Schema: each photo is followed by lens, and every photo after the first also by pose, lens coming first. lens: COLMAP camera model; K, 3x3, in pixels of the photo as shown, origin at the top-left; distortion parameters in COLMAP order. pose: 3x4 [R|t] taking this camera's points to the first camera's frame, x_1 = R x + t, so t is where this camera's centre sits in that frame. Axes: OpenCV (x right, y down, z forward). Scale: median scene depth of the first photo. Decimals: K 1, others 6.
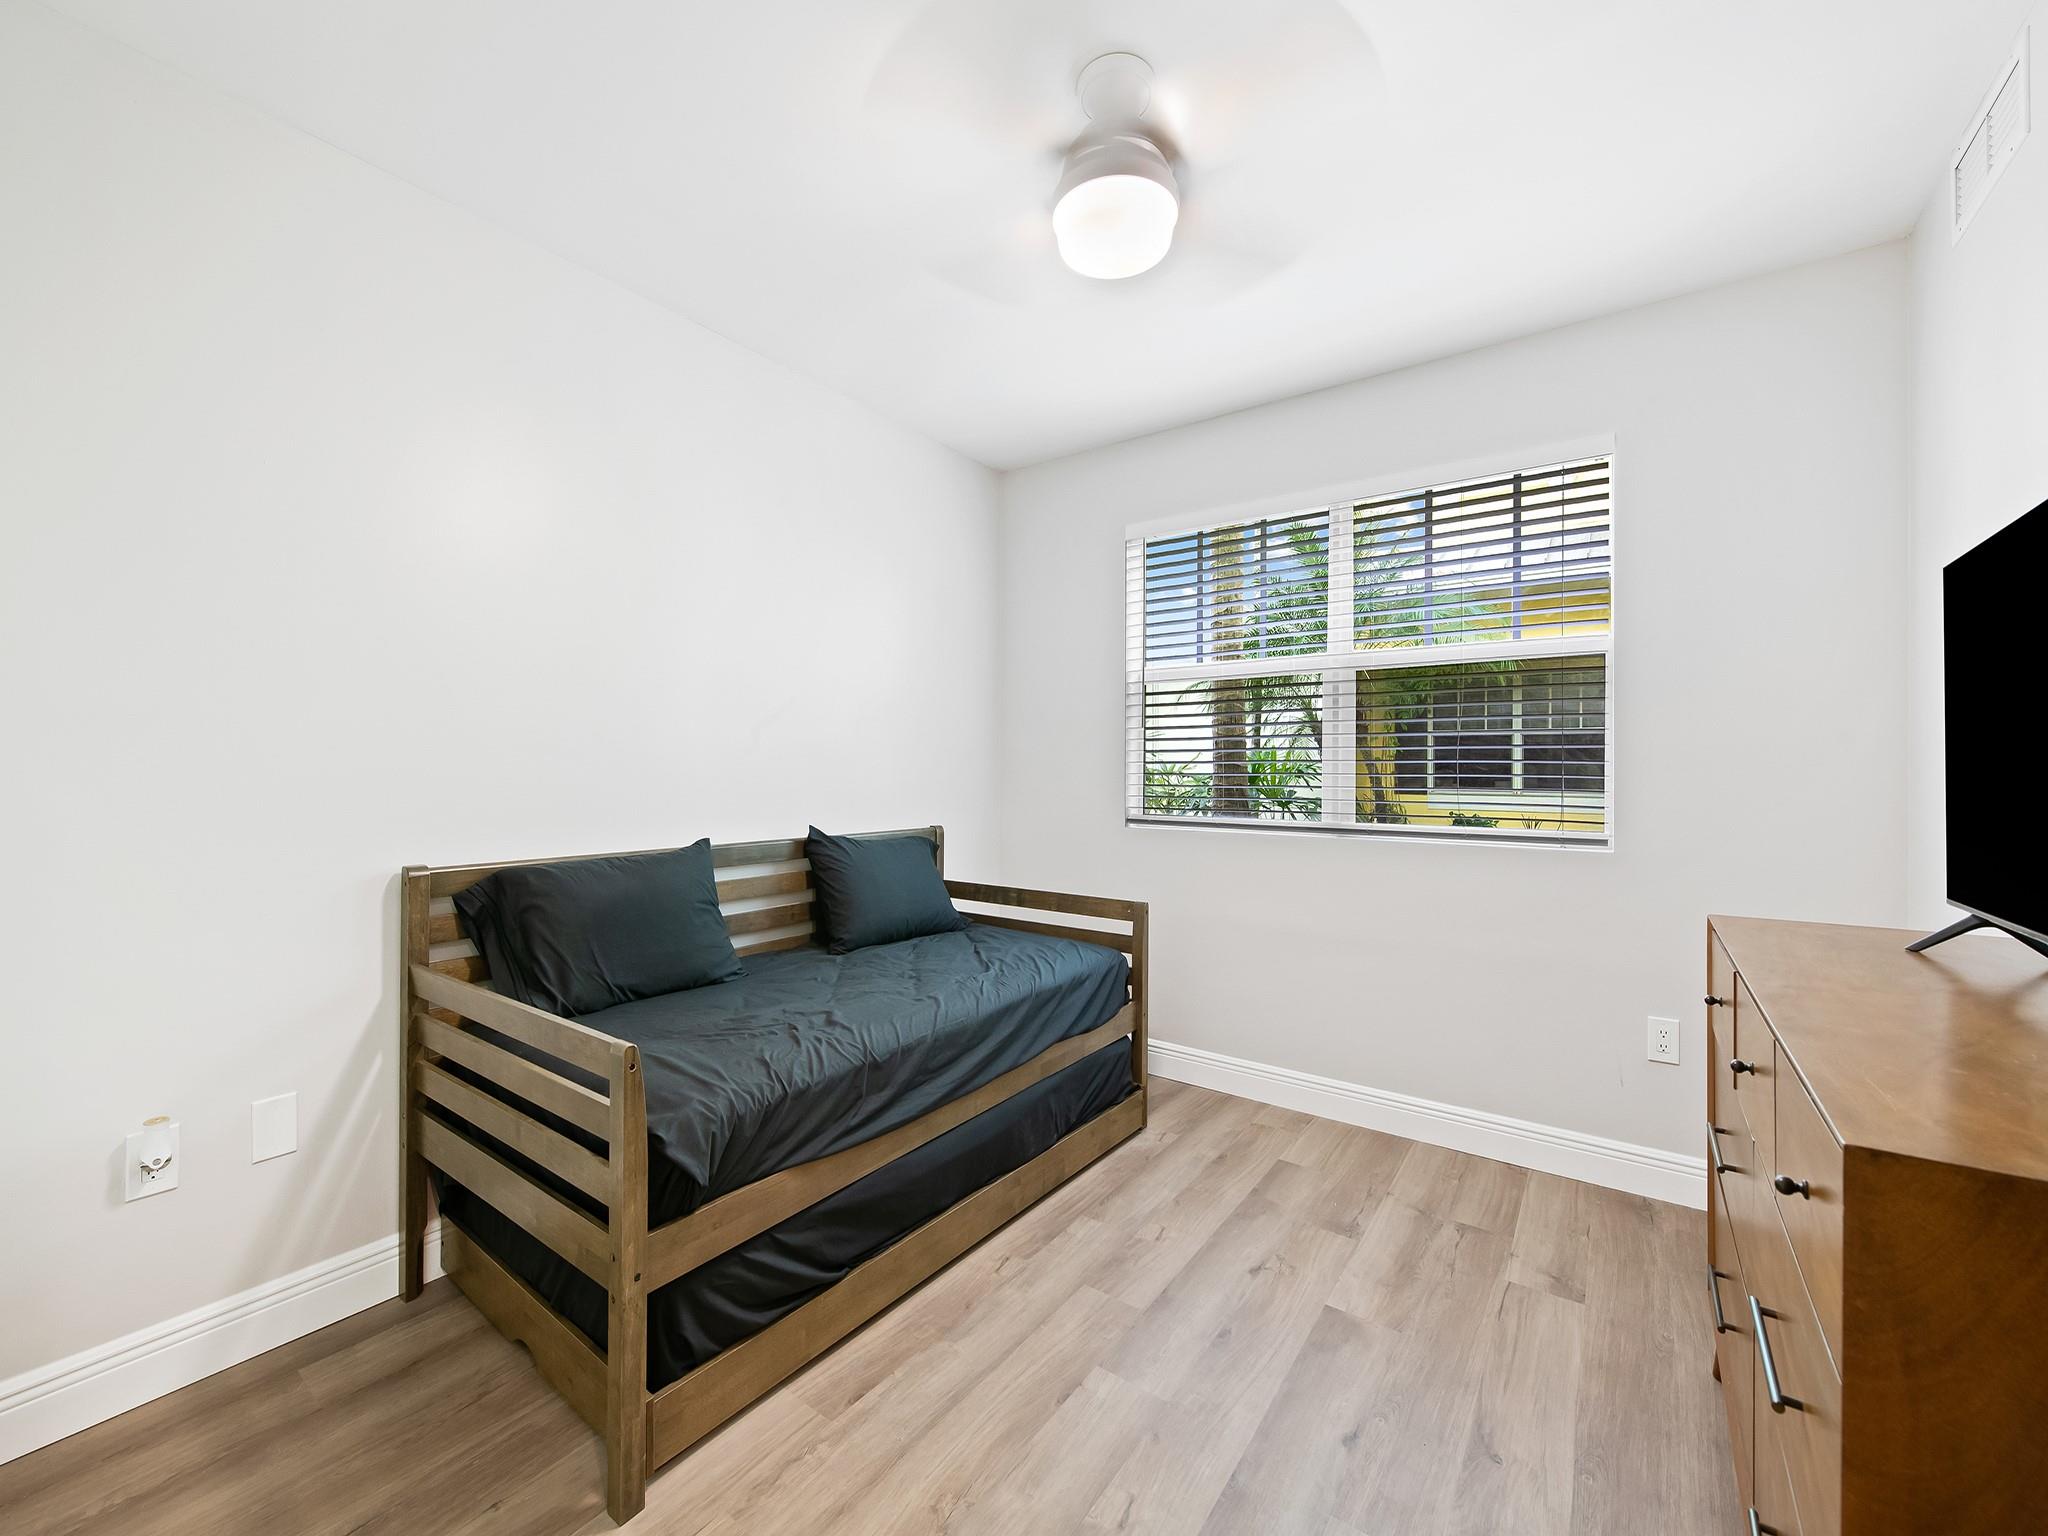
lens RADIAL K [[822.7, 0, 1027.1], [0, 822.7, 753.7], [0, 0, 1]] dist [-0.002137, -0.000544]
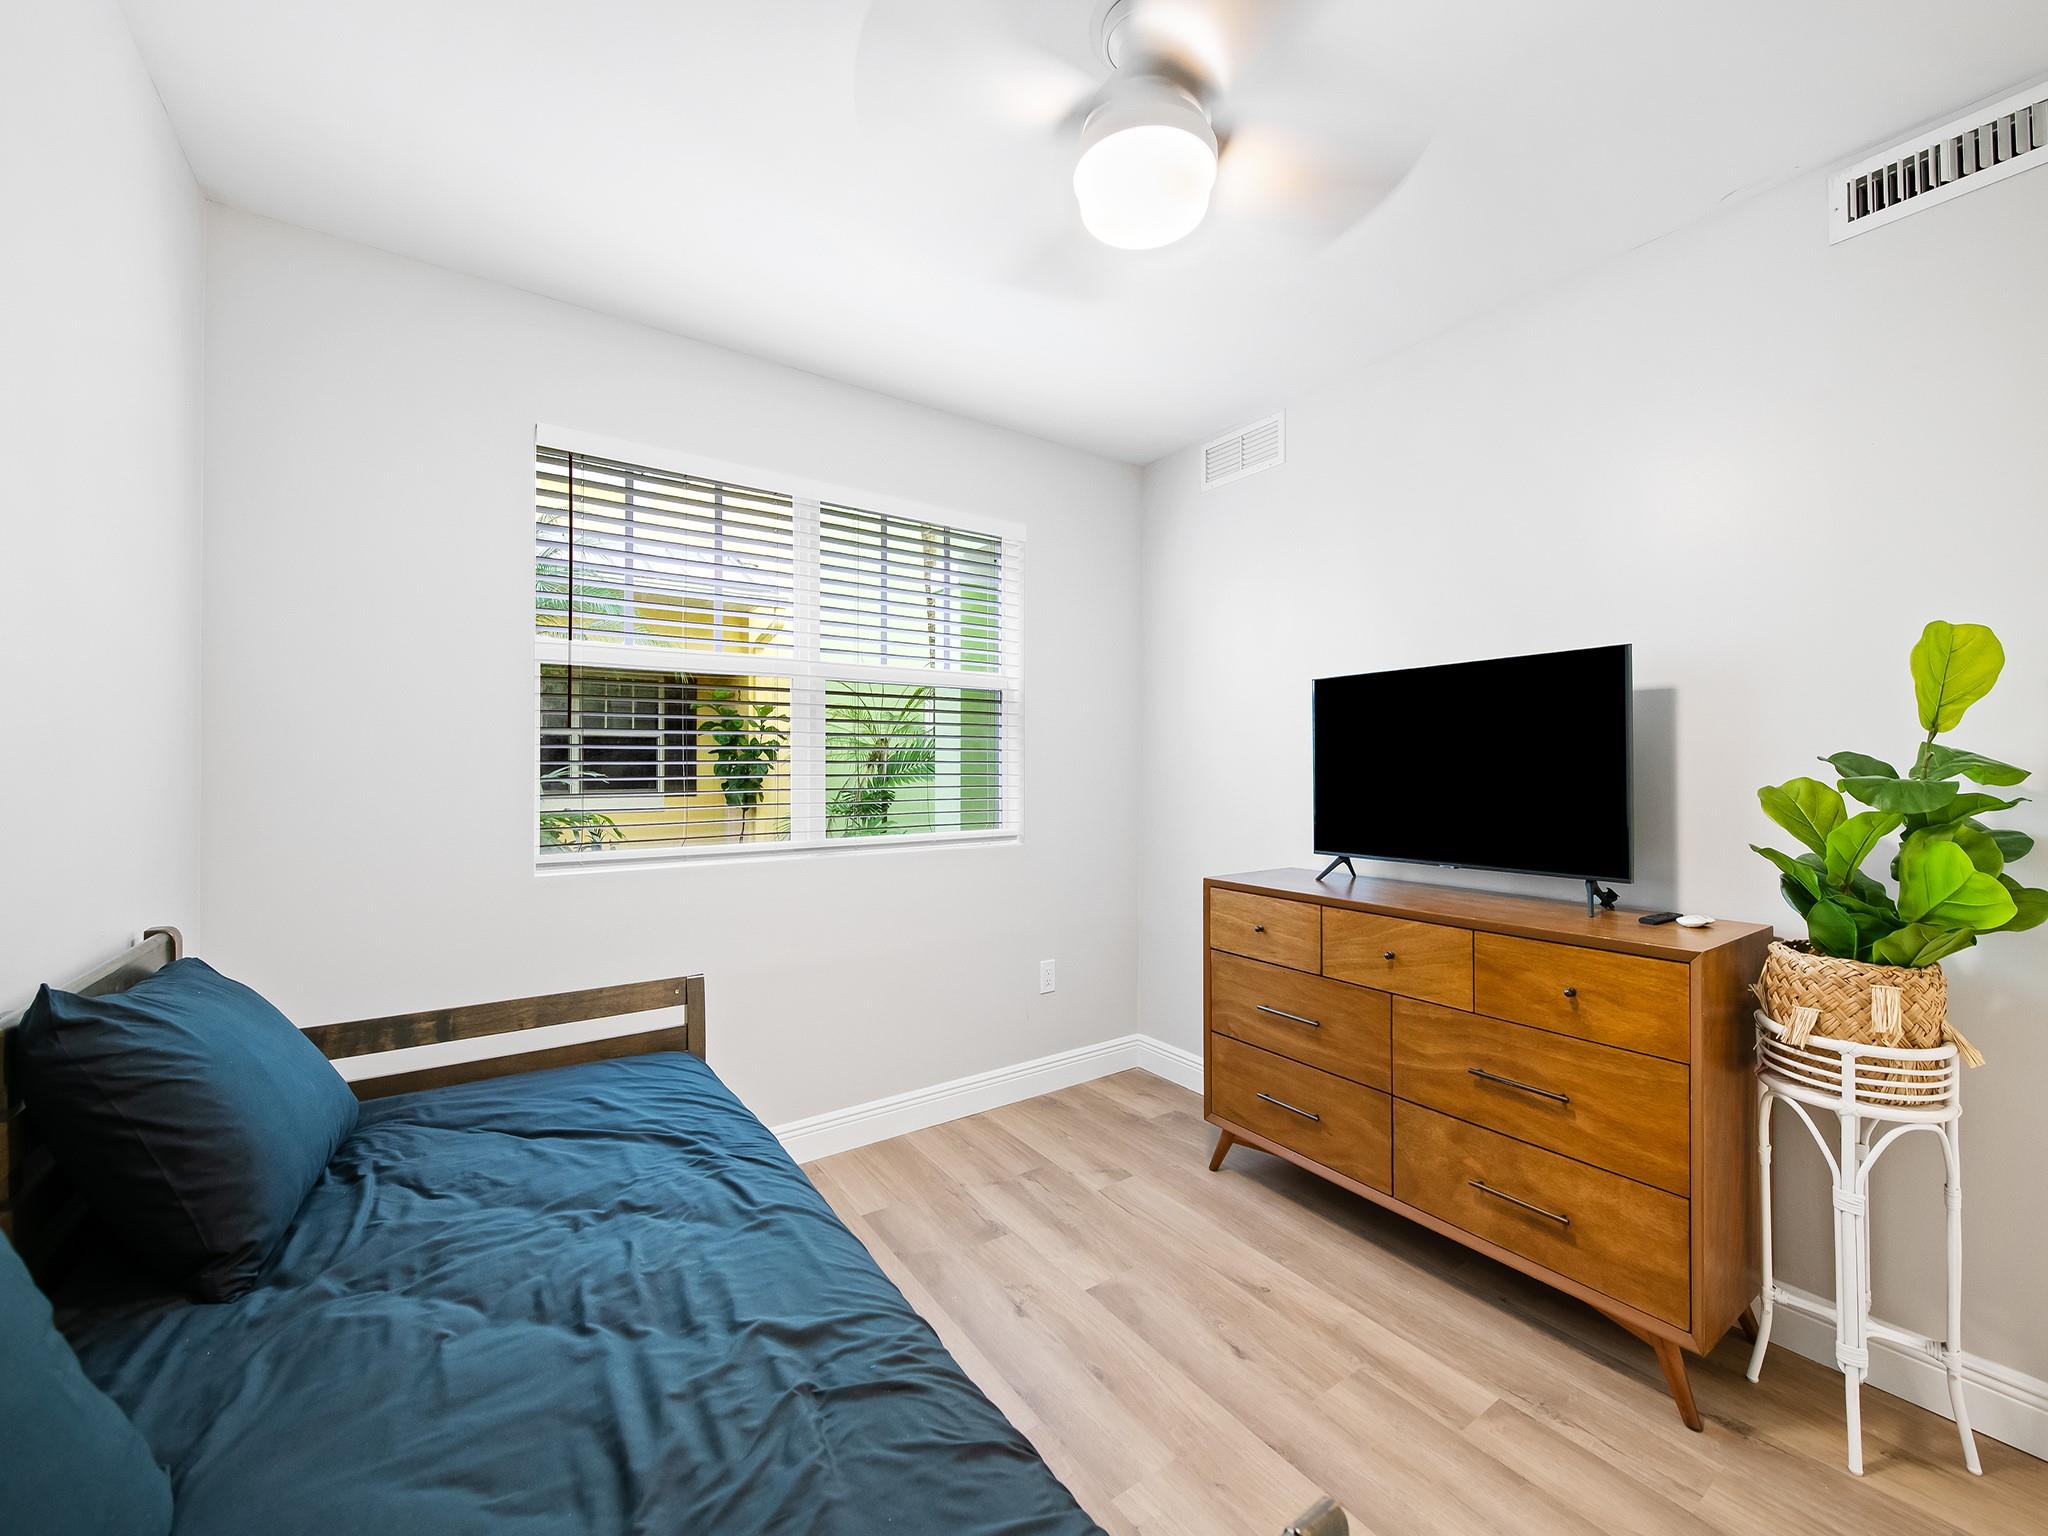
lens RADIAL K [[831.2, 0, 1031.9], [0, 831.2, 765.8], [0, 0, 1]] dist [-0.001505, -0.000327]
pose [[0.325355, -0.008389, 0.945555, -0.583454], [-0.016626, 0.999755, 0.014590, -0.023800], [-0.945446, -0.020468, 0.325136, 0.626572]]
